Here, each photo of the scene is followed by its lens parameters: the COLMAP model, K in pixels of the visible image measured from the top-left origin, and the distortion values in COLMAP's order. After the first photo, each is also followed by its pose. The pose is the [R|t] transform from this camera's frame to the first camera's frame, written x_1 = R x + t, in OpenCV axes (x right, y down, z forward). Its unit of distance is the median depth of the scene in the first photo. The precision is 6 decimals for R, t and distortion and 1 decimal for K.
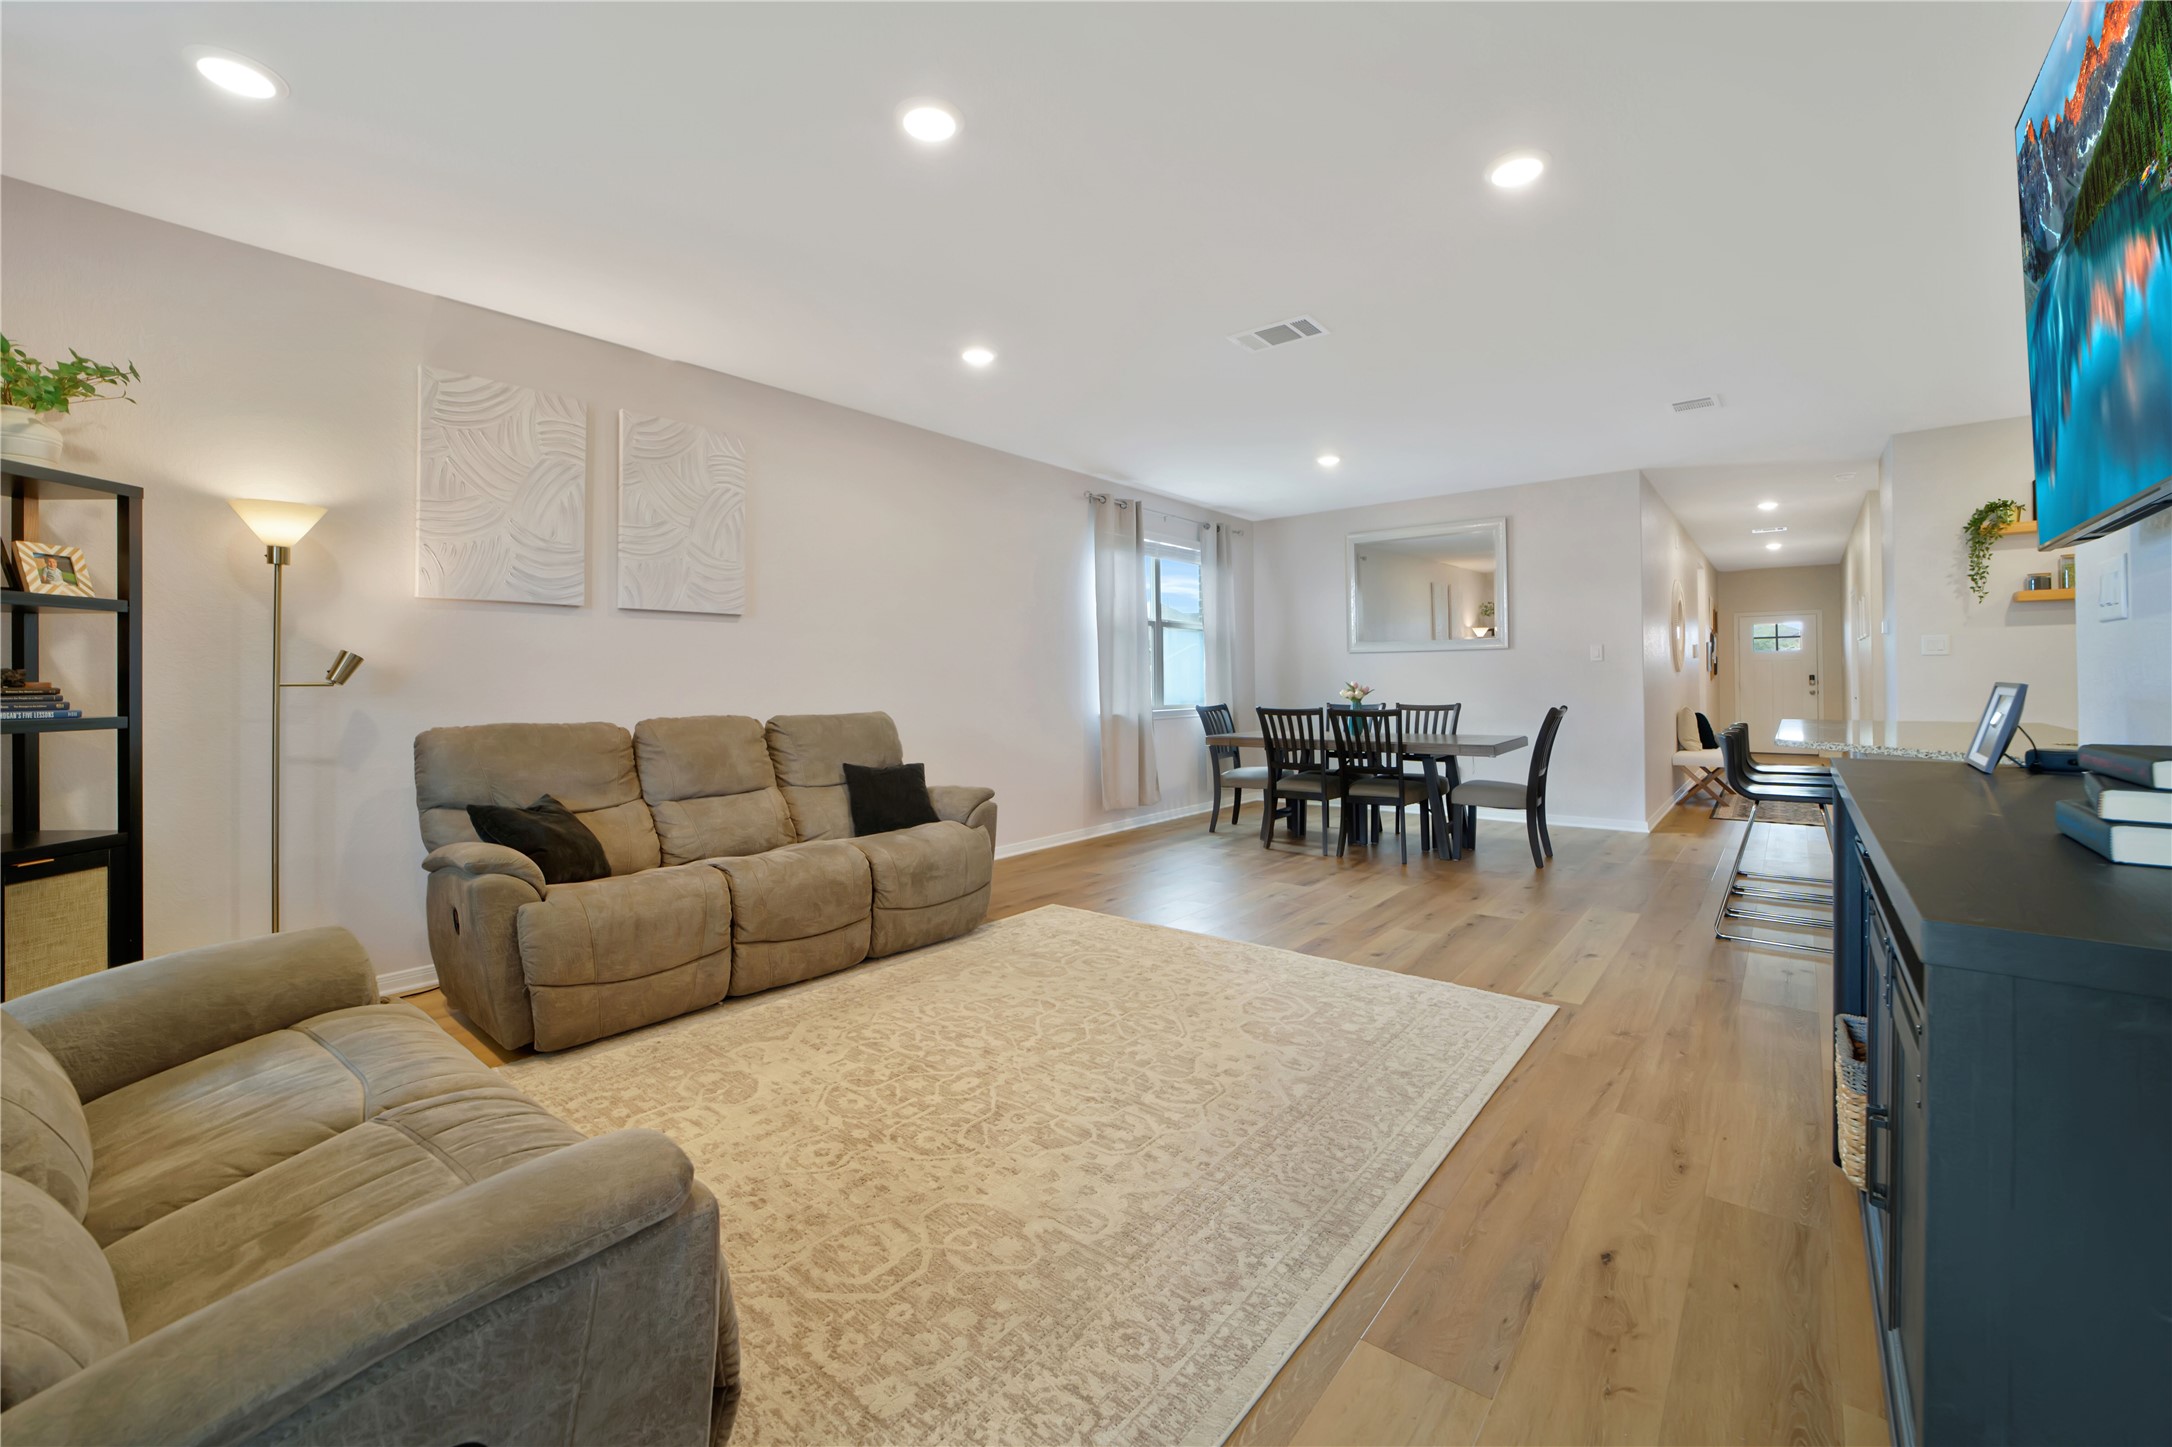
lens RADIAL K [[867.6, 0, 1089.1], [0, 867.6, 675.6], [0, 0, 1]] dist [-0.018750, 0.002699]
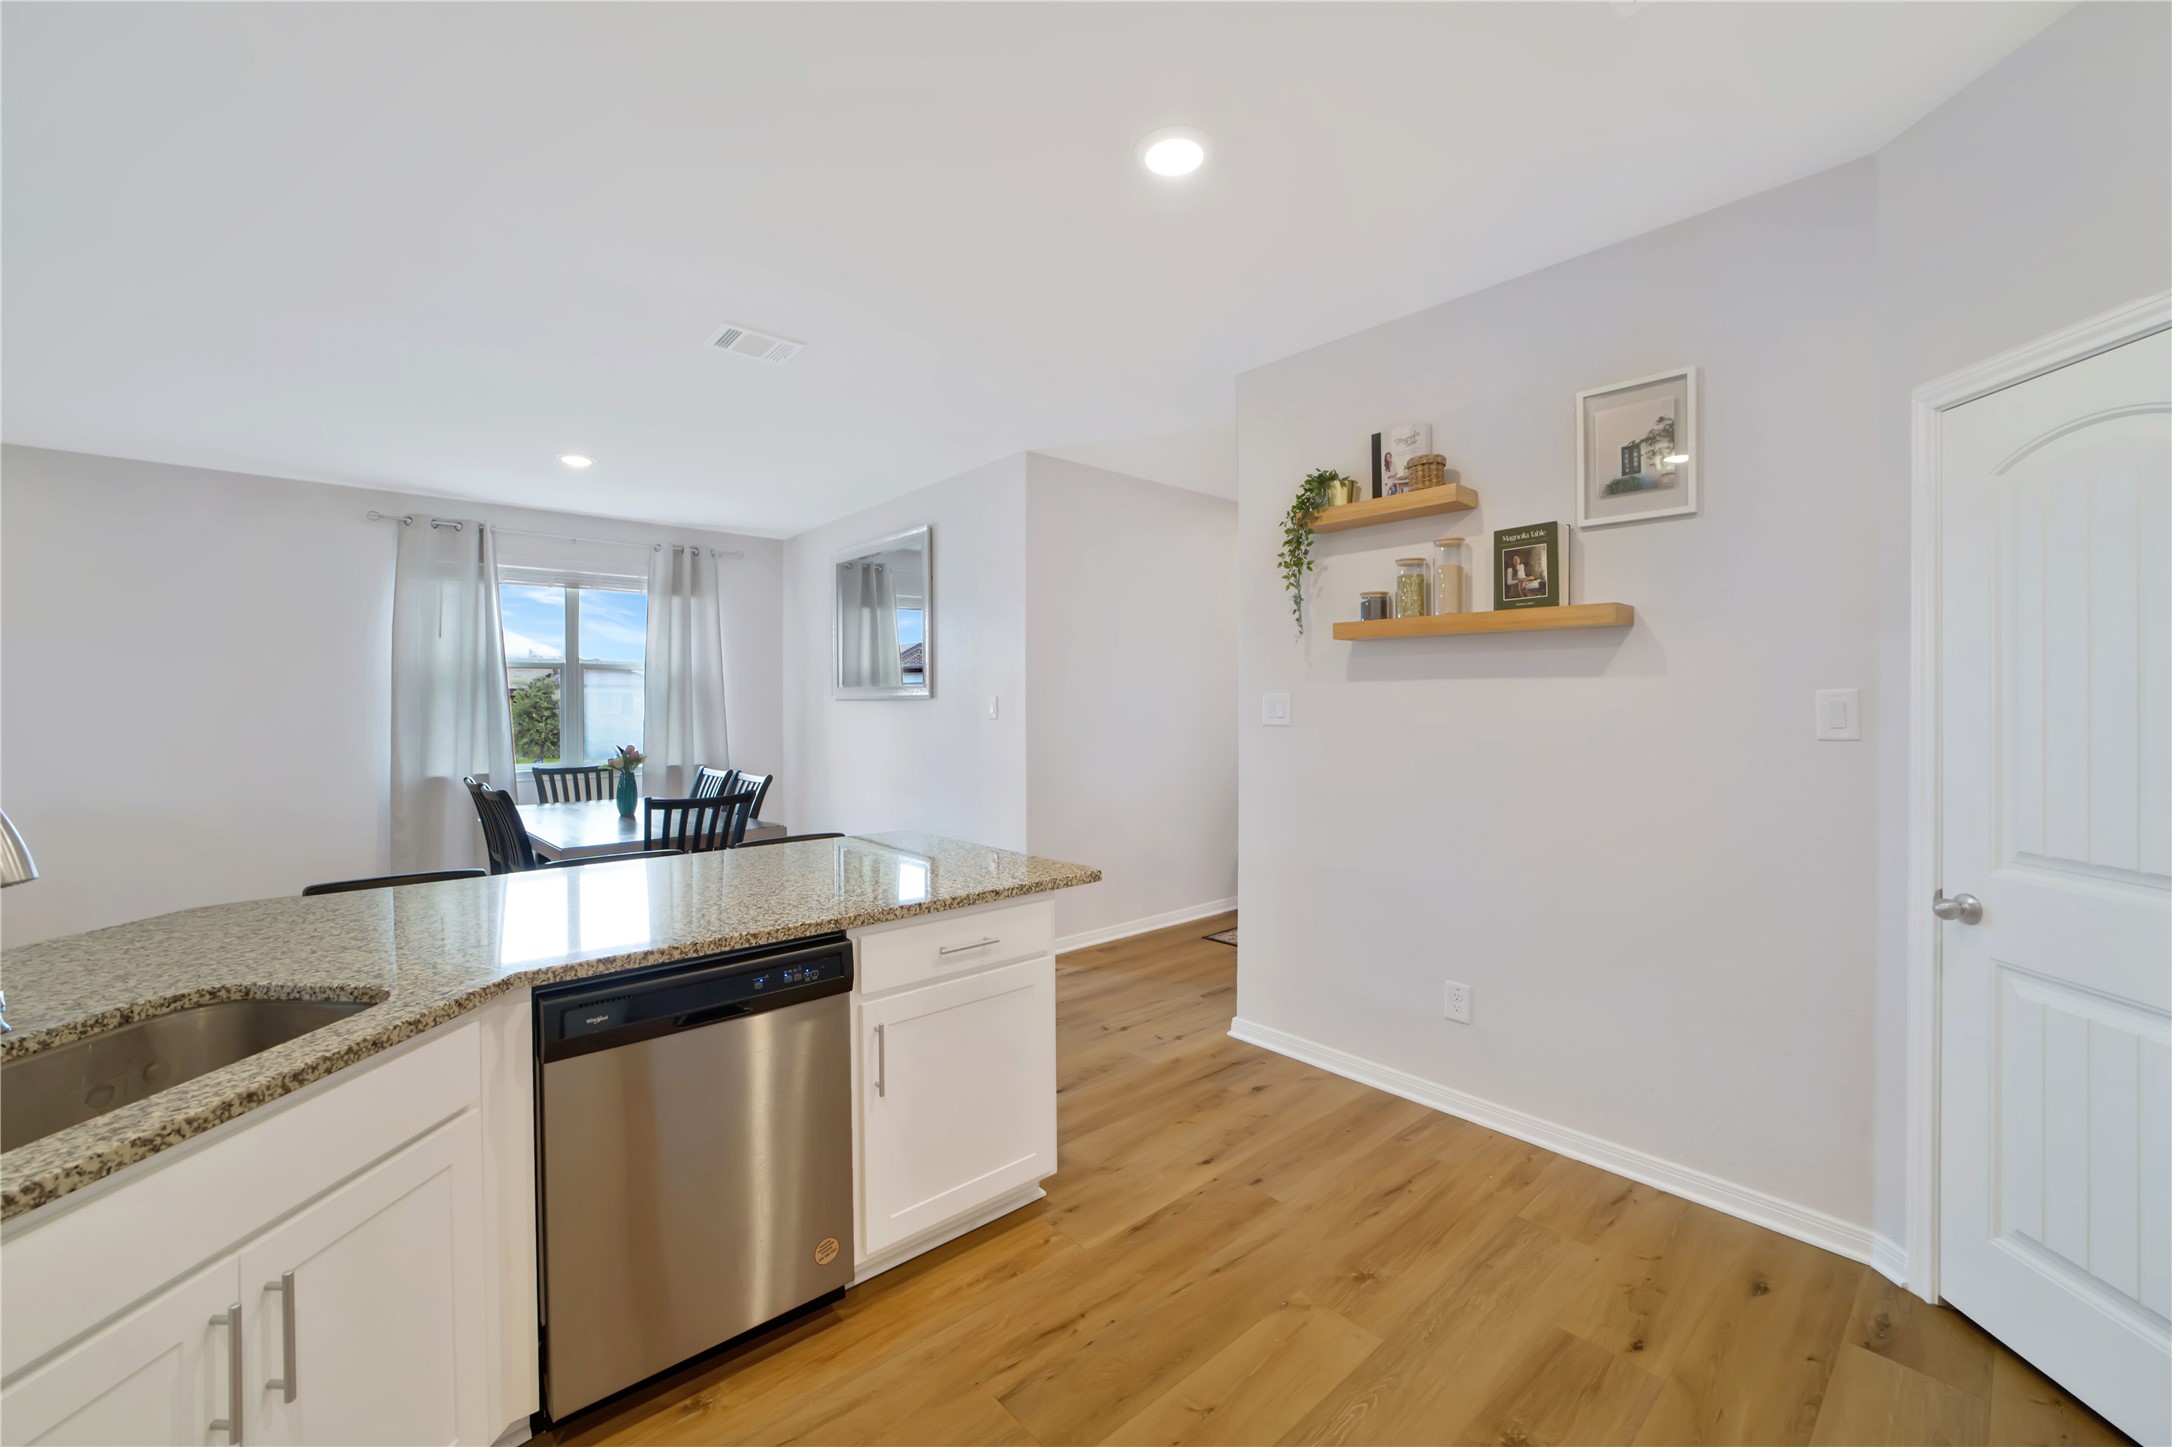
lens RADIAL K [[867.6, 0, 1054.5], [0, 867.6, 702.5], [0, 0, 1]] dist [-0.018750, 0.002699]
pose [[0.984702, 0.007954, -0.174066, 1.377862], [-0.006638, 0.999945, 0.008145, -0.066087], [0.174121, -0.006865, 0.984700, 0.507575]]
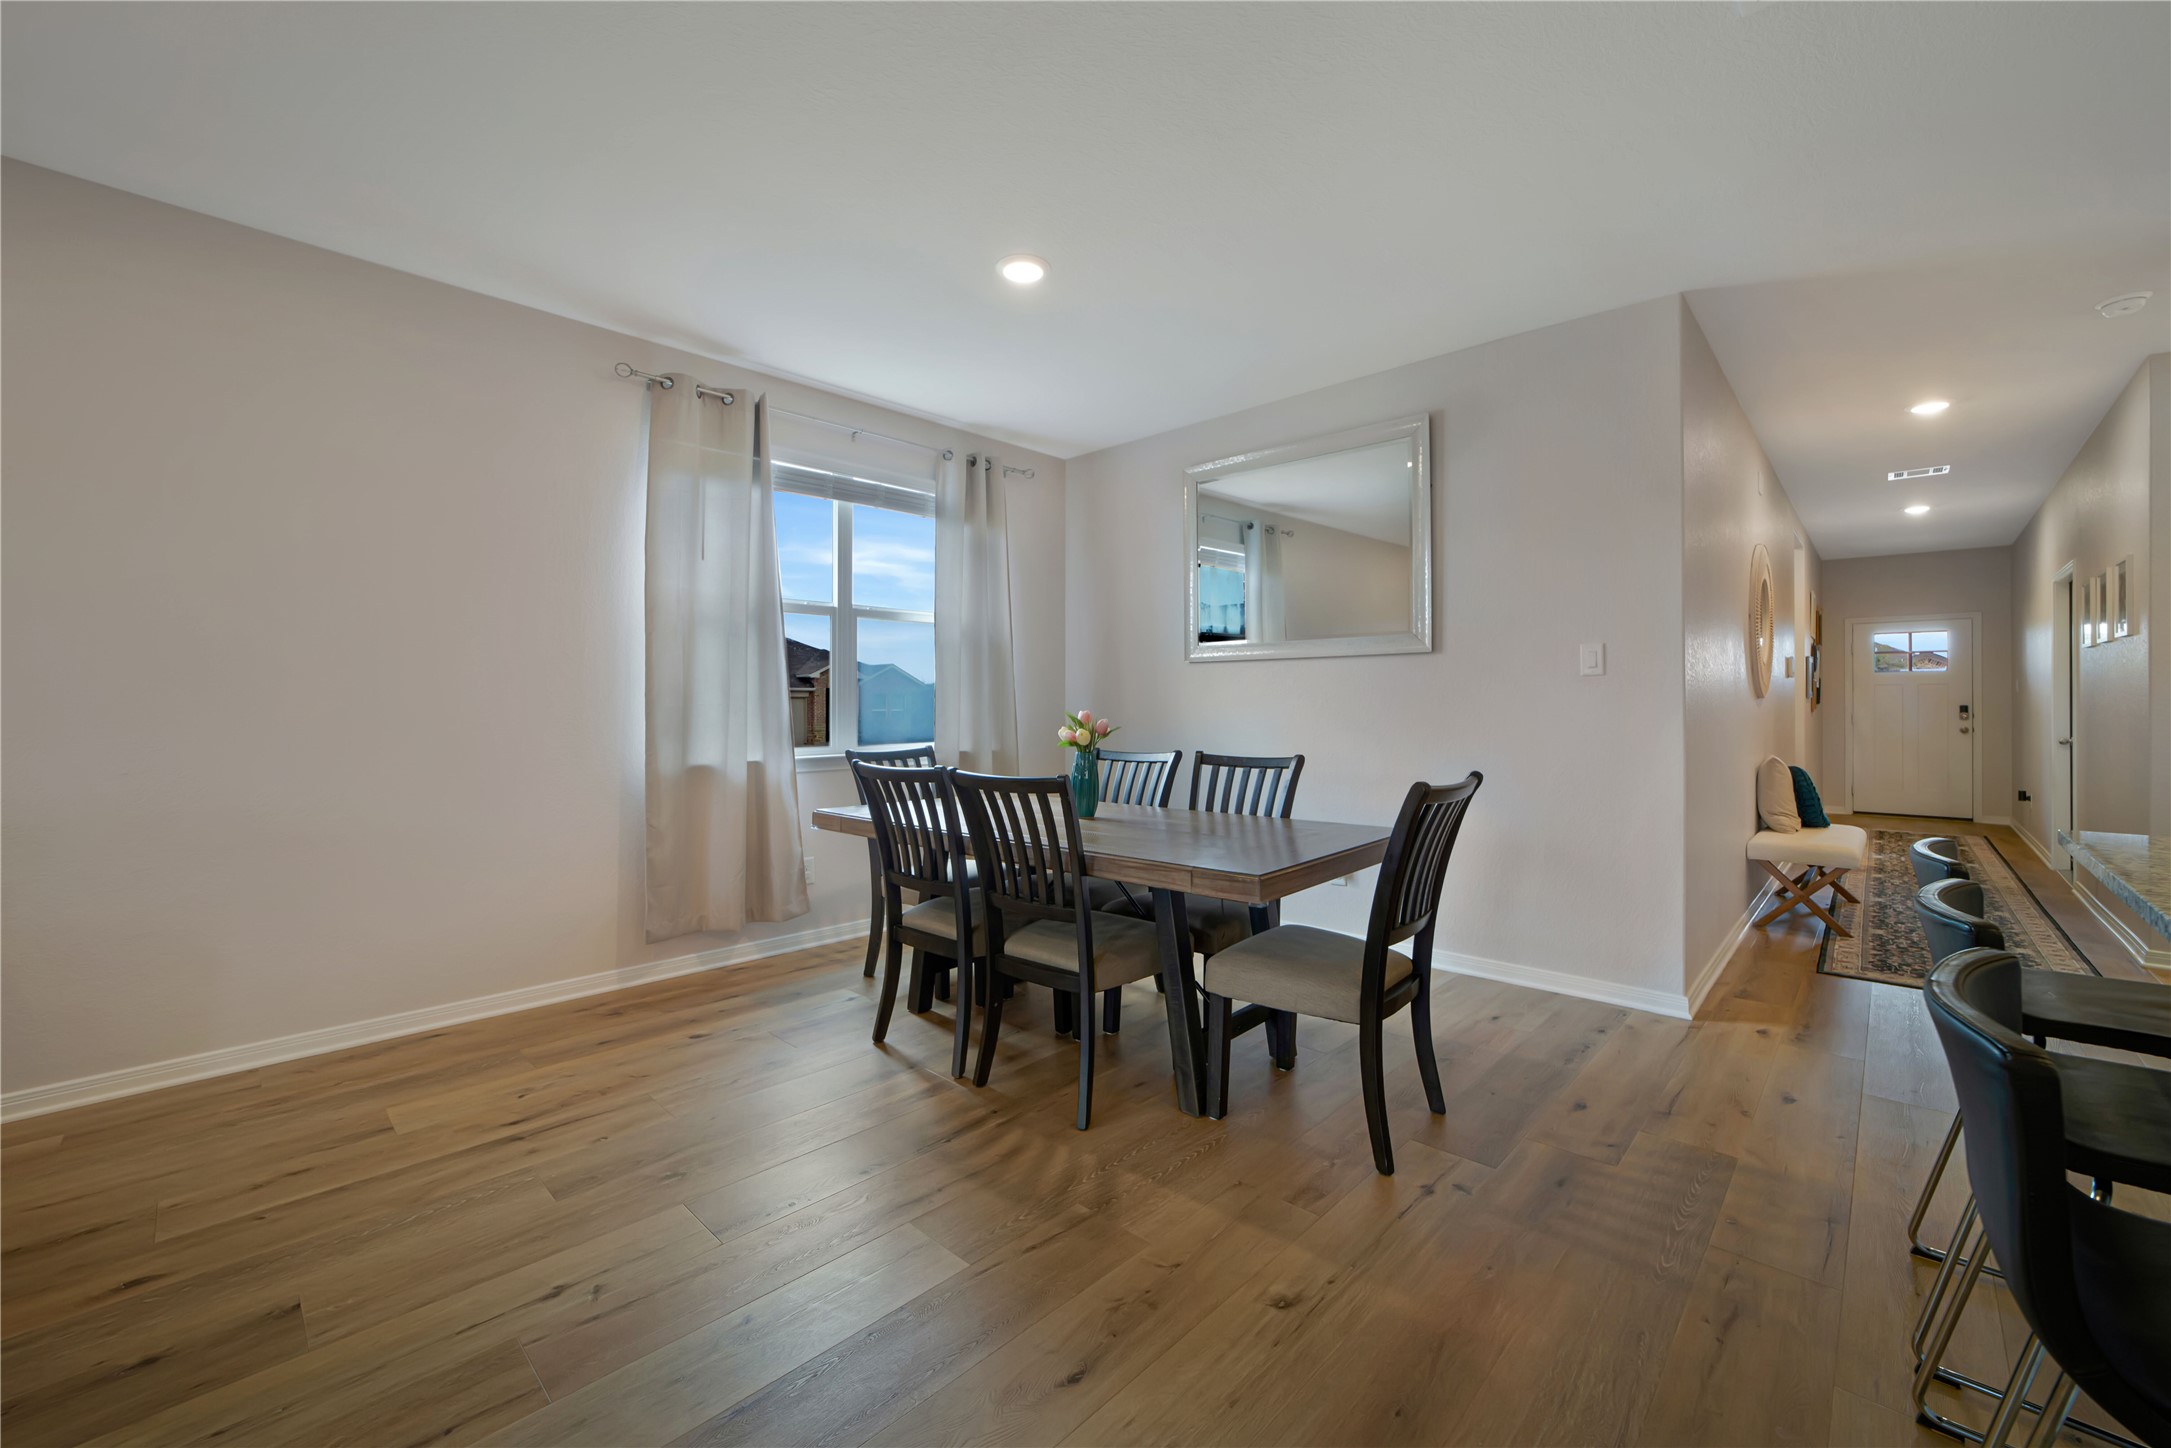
lens RADIAL K [[867.3, 0, 1076.3], [0, 867.3, 699.3], [0, 0, 1]] dist [-0.018750, 0.002699]
pose [[0.996940, 0.007699, -0.077797, 0.573258], [-0.007703, 0.999970, 0.000252, -0.000497], [0.077796, 0.000348, 0.996969, 0.820335]]
